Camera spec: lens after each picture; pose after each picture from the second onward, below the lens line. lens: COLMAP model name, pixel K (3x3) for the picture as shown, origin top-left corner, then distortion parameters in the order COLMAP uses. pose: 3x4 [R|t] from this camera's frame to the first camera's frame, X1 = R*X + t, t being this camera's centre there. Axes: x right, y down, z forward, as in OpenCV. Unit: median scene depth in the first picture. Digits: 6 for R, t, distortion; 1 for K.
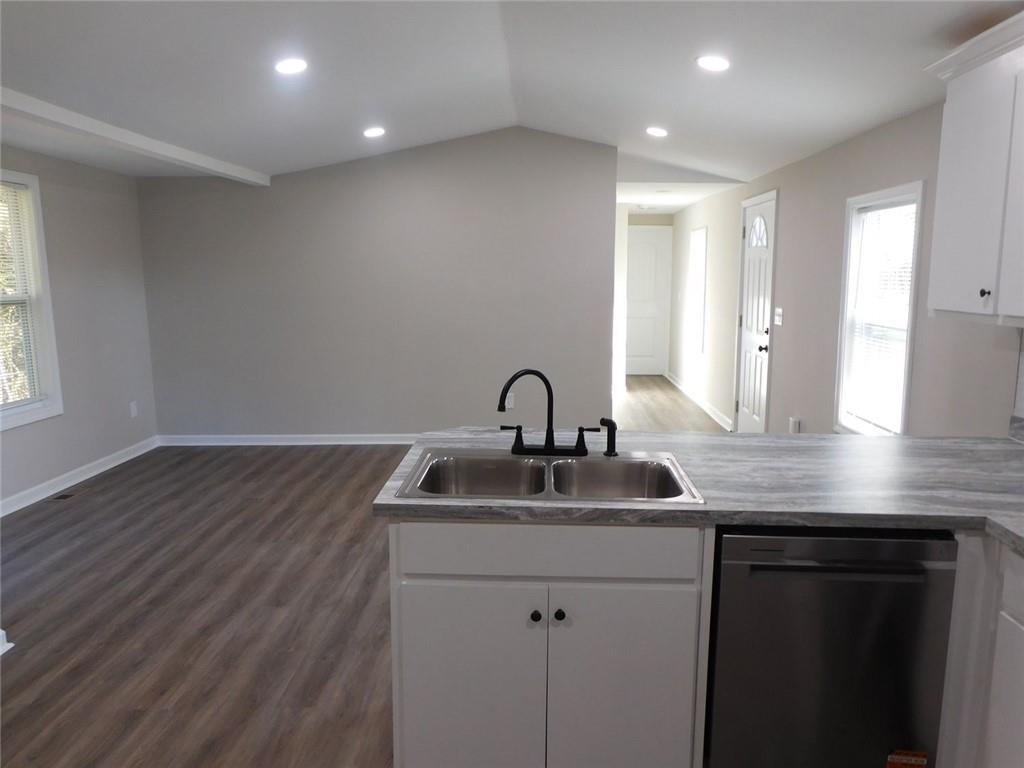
lens RADIAL K [[770.7, 0, 516.1], [0, 770.7, 387.5], [0, 0, 1]] dist [-0.013697, 0.064315]
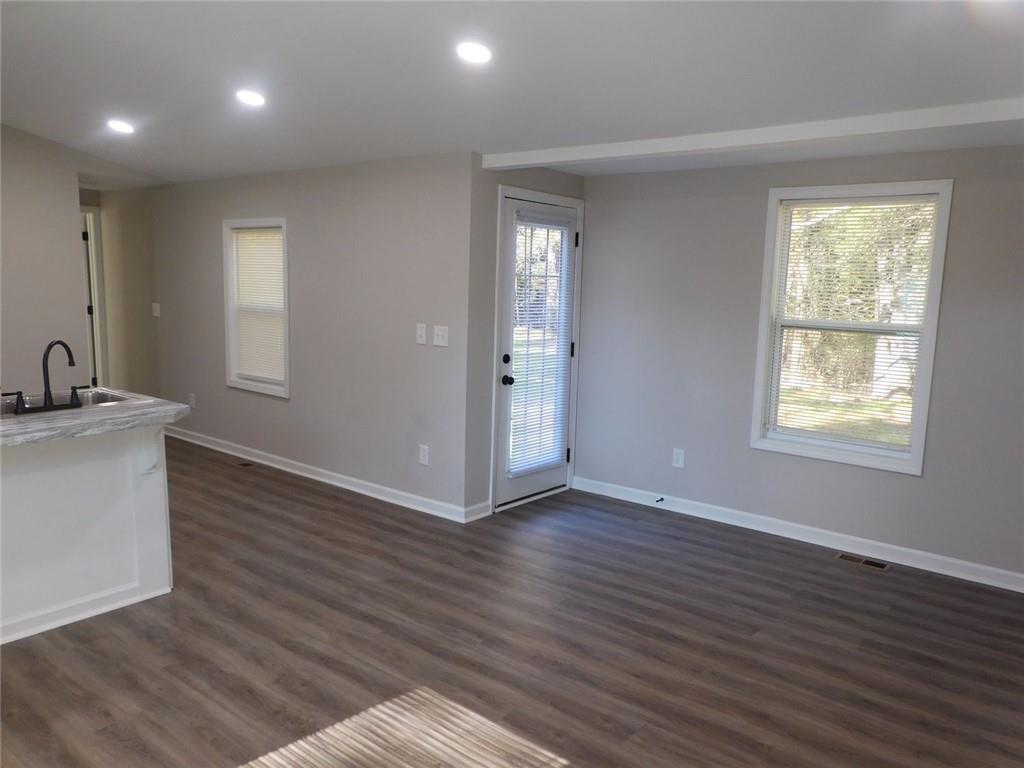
lens RADIAL K [[770.7, 0, 521.7], [0, 770.7, 382.4], [0, 0, 1]] dist [-0.013697, 0.064315]
pose [[-0.601506, 0.095955, -0.793084, 0.307801], [-0.144219, 0.963406, 0.225943, -0.194757], [0.785742, 0.250284, -0.565656, 1.196518]]
